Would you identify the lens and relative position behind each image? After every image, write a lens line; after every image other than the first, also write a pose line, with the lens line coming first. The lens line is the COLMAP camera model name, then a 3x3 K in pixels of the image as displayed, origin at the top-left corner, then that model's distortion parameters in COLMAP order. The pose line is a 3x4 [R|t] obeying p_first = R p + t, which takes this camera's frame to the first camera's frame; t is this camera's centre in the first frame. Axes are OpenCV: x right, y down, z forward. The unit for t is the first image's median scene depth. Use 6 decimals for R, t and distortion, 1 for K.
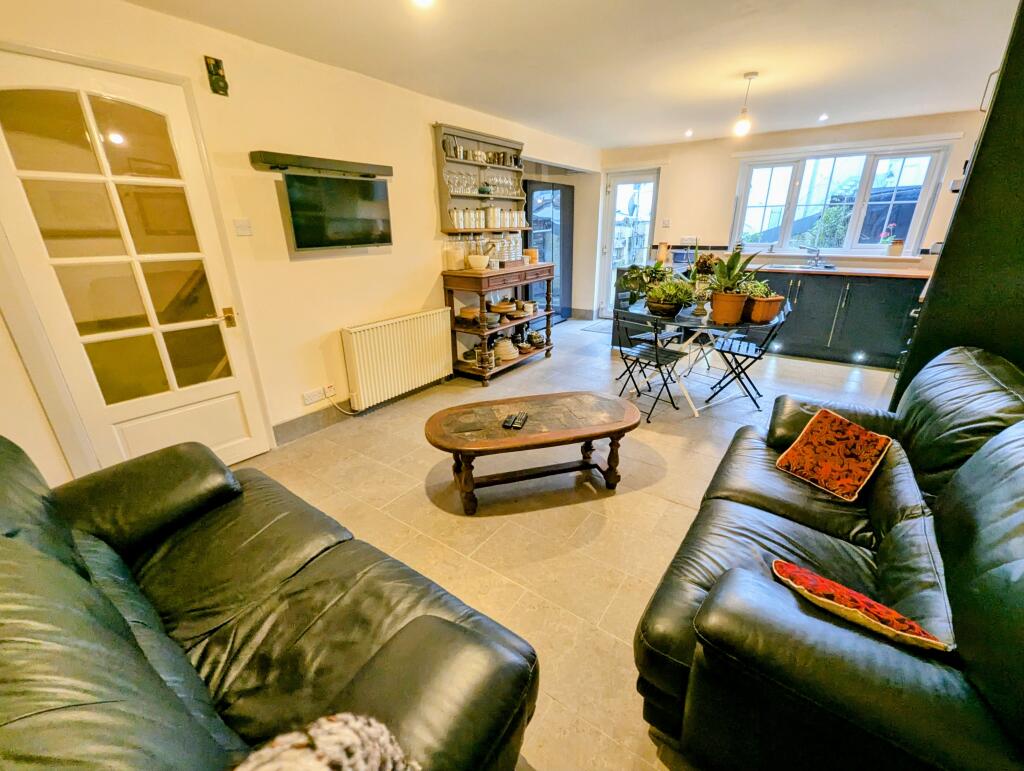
lens RADIAL K [[430.6, 0, 509.9], [0, 430.6, 393.0], [0, 0, 1]] dist [0.002935, -0.000571]
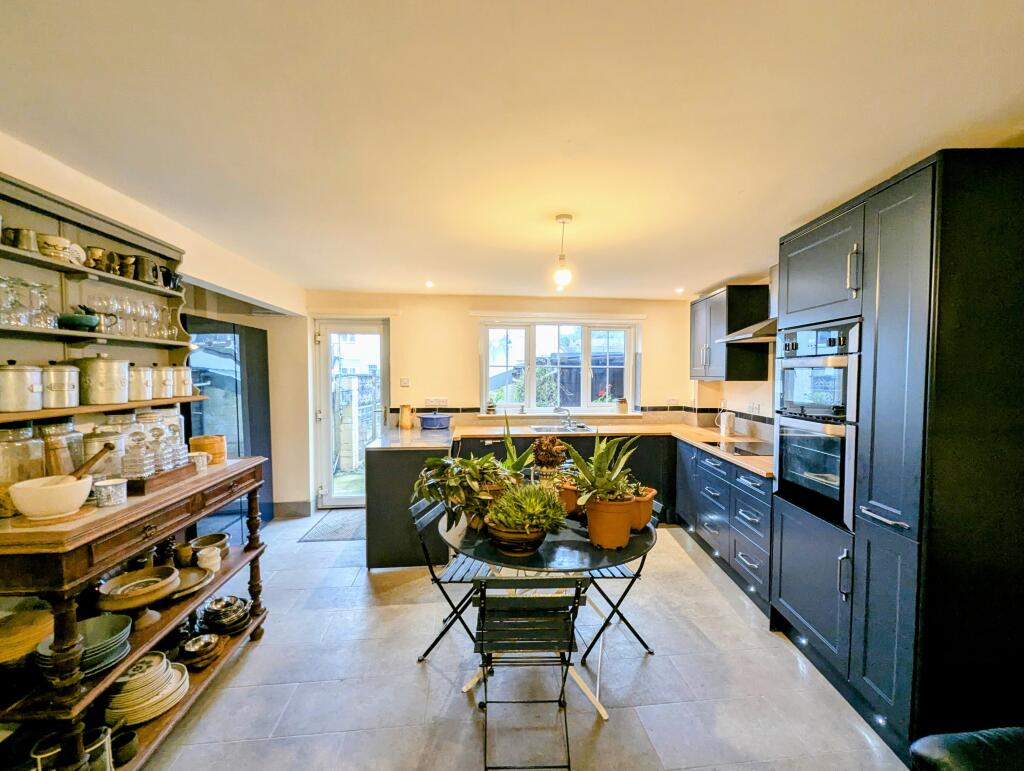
lens RADIAL K [[430.6, 0, 515.0], [0, 430.6, 387.2], [0, 0, 1]] dist [0.002935, -0.000571]
pose [[0.746427, -0.010039, 0.665391, -0.019648], [0.230578, 0.941849, -0.244449, -0.186007], [-0.624244, 0.335888, 0.705336, 0.407277]]
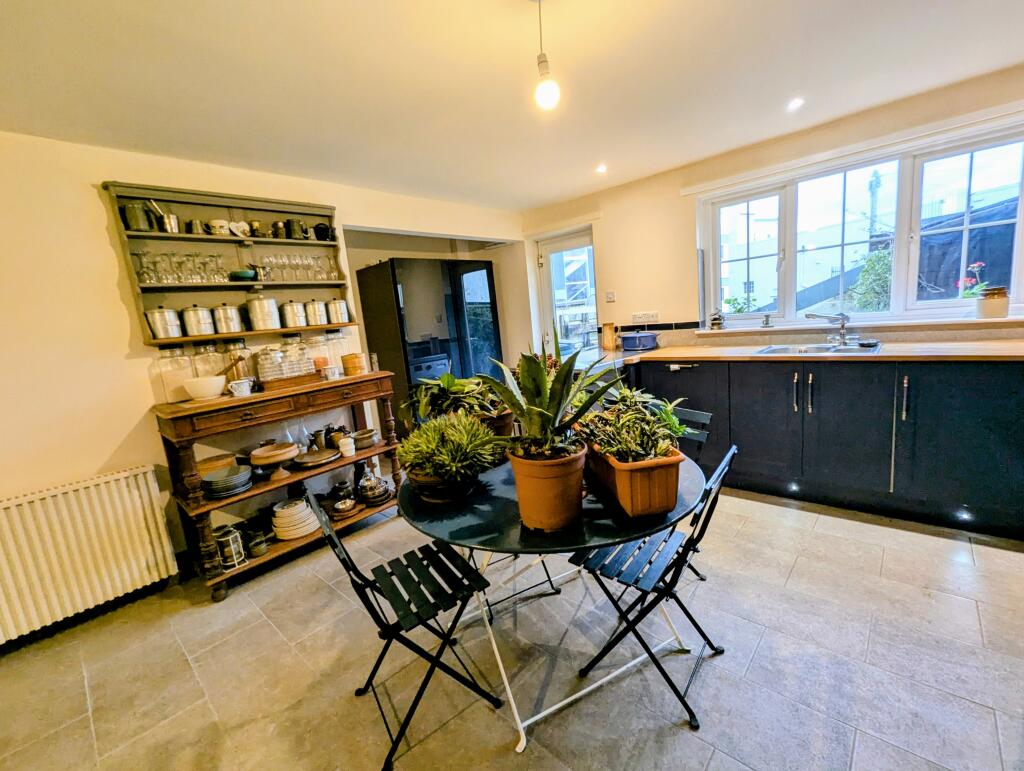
lens RADIAL K [[430.6, 0, 514.6], [0, 430.6, 392.2], [0, 0, 1]] dist [0.002935, -0.000571]
pose [[0.988459, -0.058707, -0.139649, 0.385661], [0.032075, 0.982061, -0.185813, -0.151607], [0.148052, 0.179189, 0.972611, 0.421867]]
